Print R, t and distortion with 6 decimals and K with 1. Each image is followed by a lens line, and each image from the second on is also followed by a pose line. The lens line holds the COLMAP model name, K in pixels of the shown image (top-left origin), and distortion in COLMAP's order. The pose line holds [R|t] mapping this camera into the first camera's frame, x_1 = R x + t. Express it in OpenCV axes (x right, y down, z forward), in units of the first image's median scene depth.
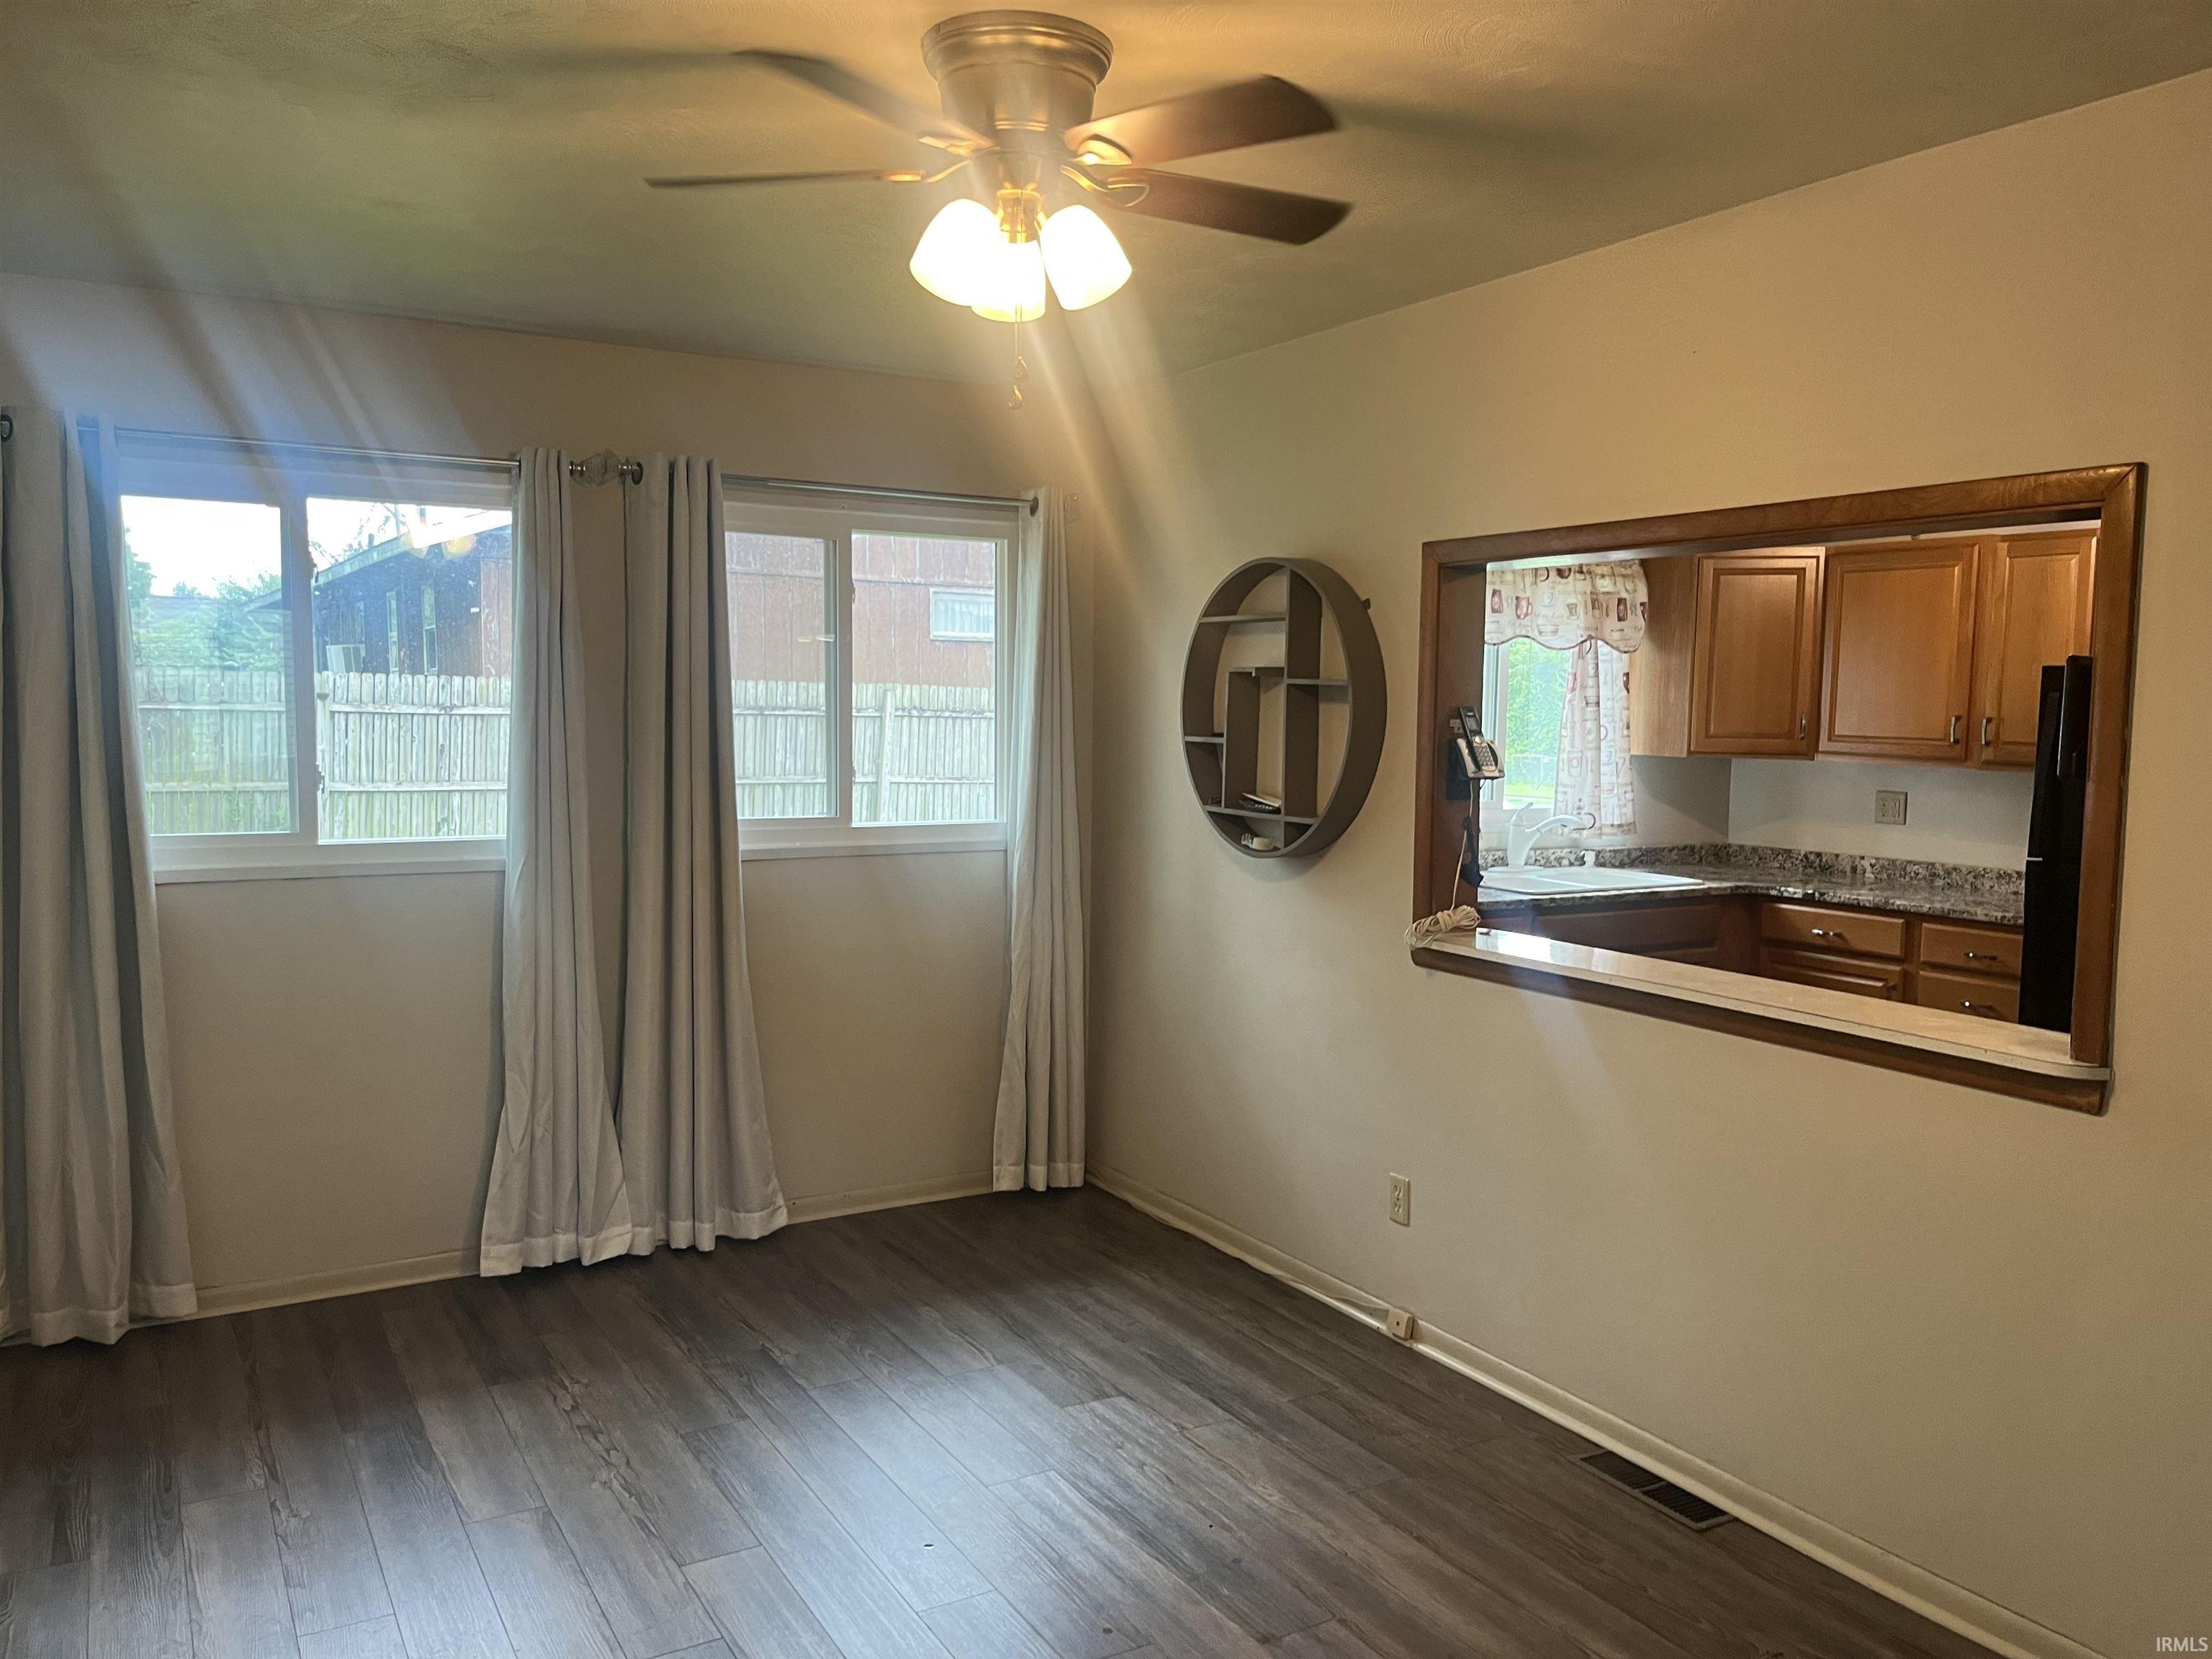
lens RADIAL K [[1696.4, 0, 1110.0], [0, 1696.4, 826.4], [0, 0, 1]] dist [0.049910, -0.005947]
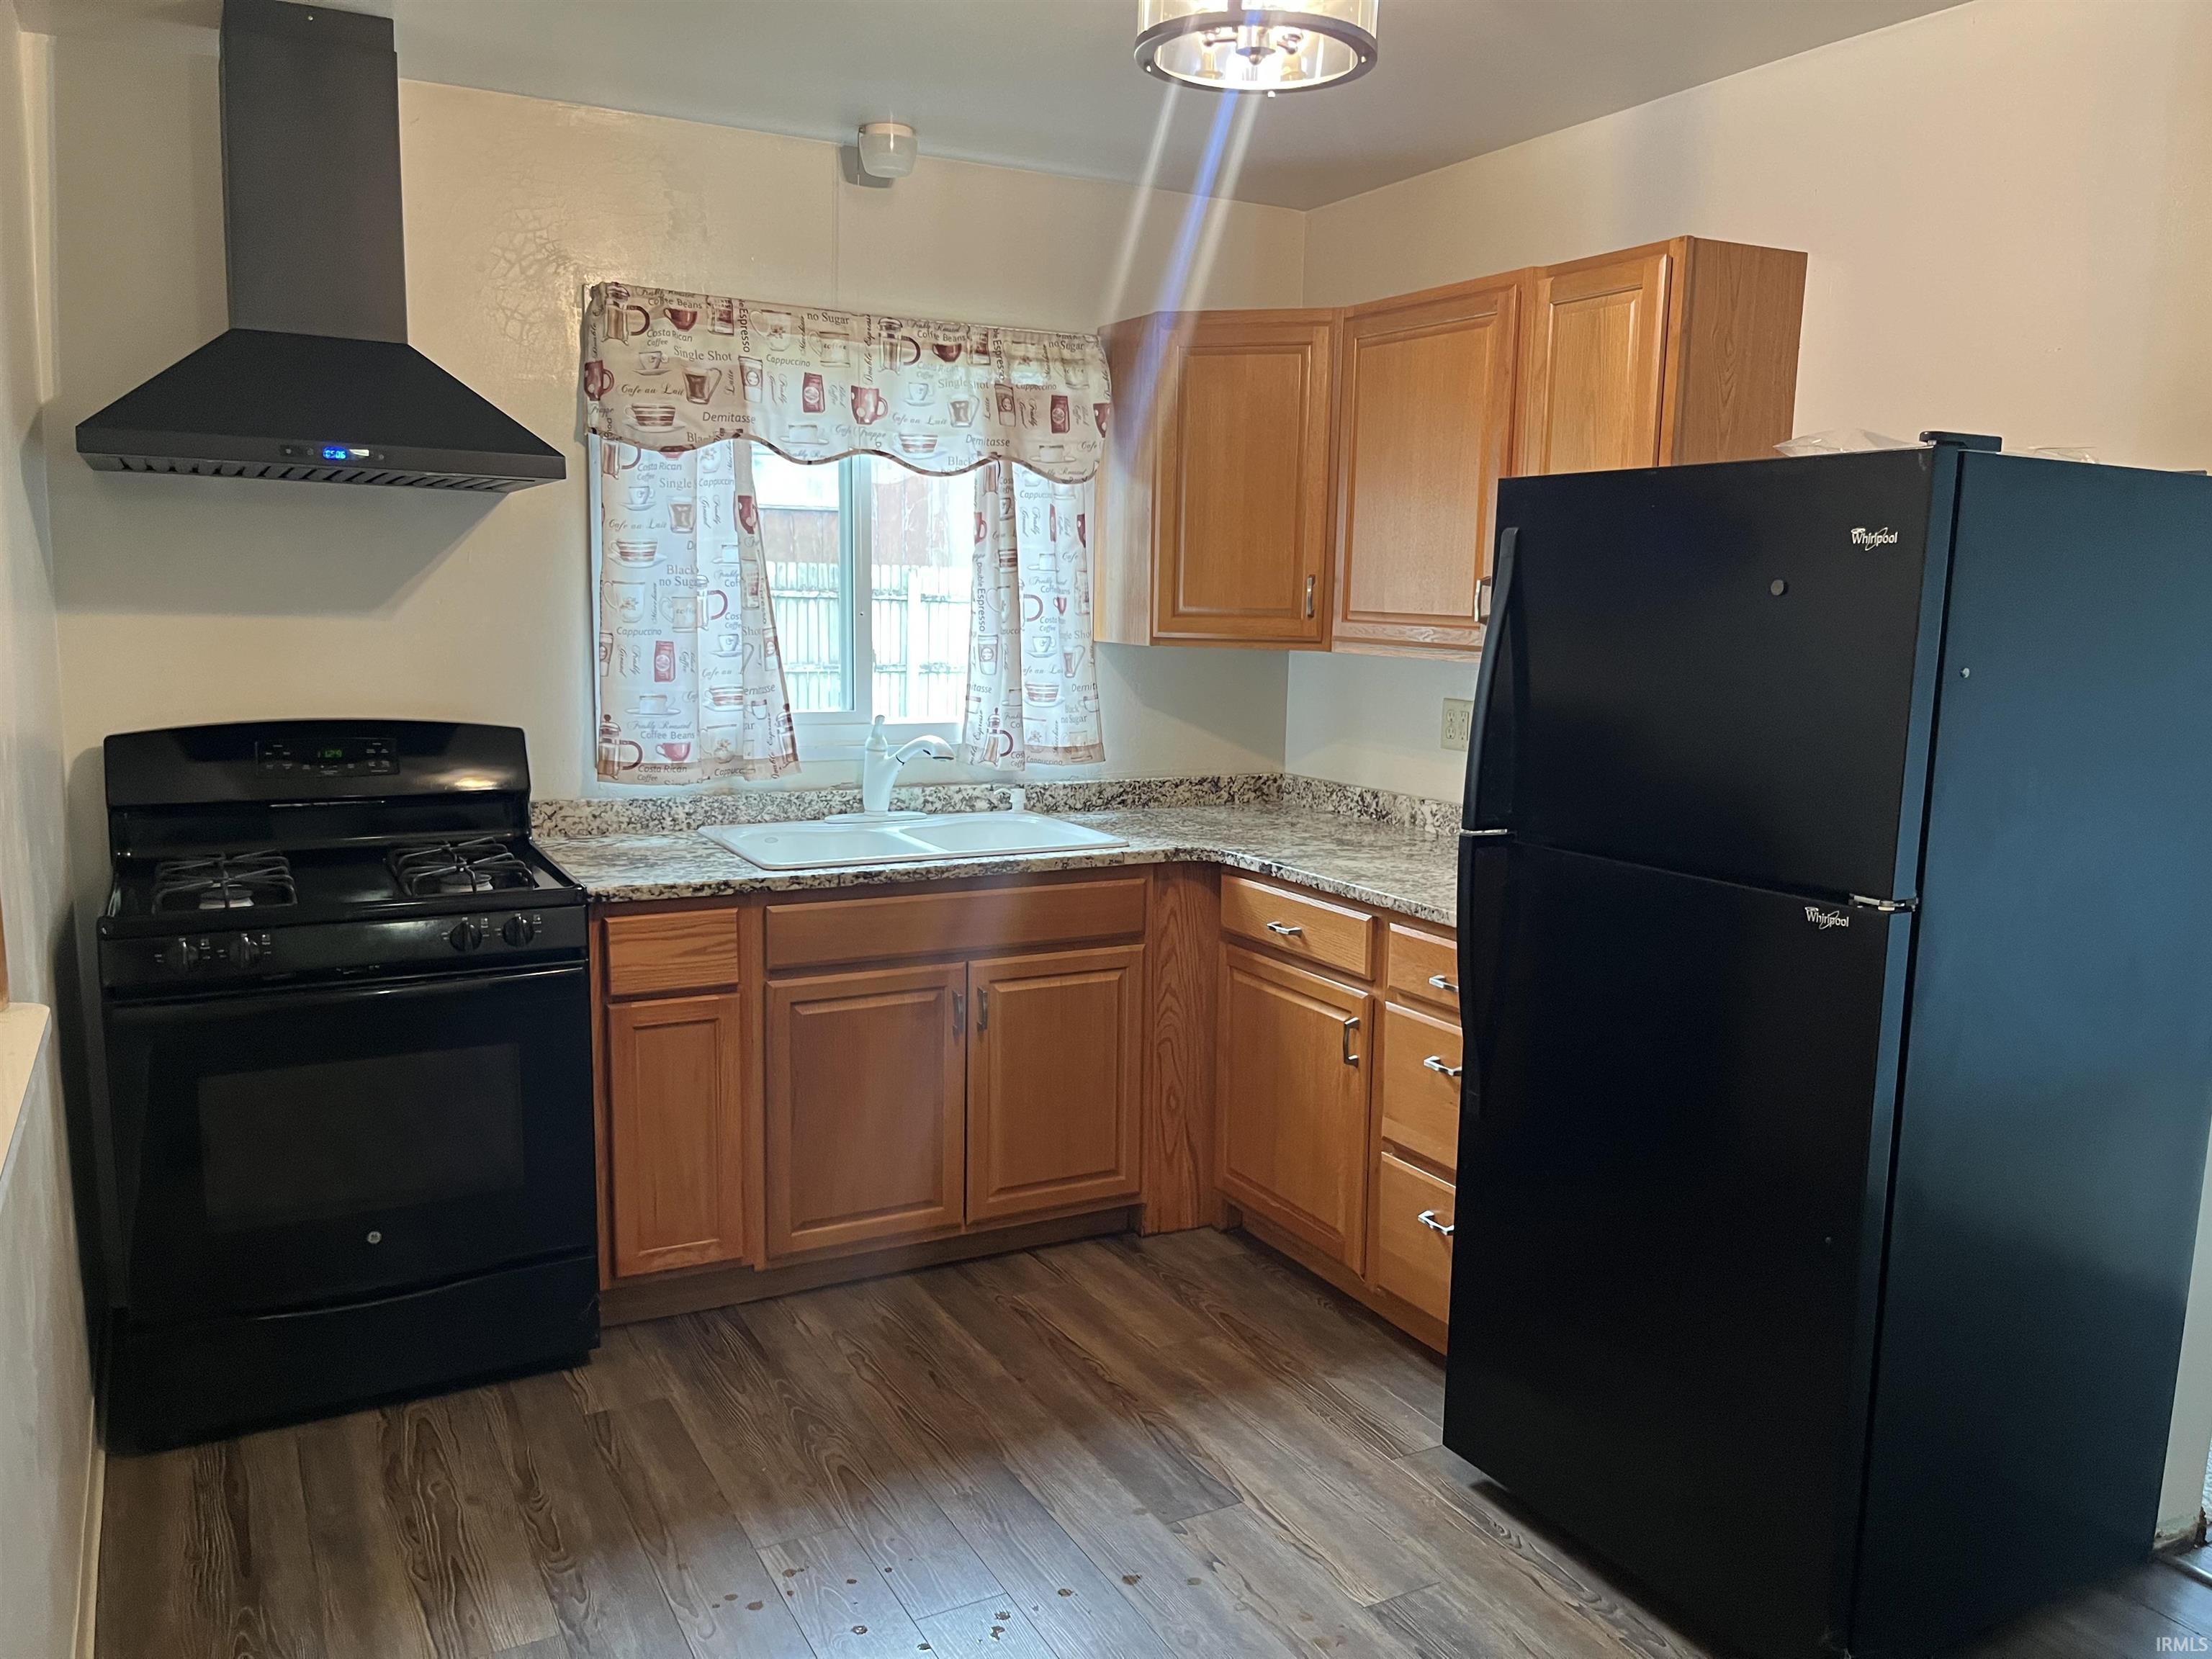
lens RADIAL K [[1696.4, 0, 1105.6], [0, 1696.4, 839.8], [0, 0, 1]] dist [0.049910, -0.005947]
pose [[0.999375, 0.008529, -0.034317, 0.343466], [-0.005933, 0.997163, 0.075042, -0.015170], [0.034860, -0.074791, 0.996590, 0.350156]]
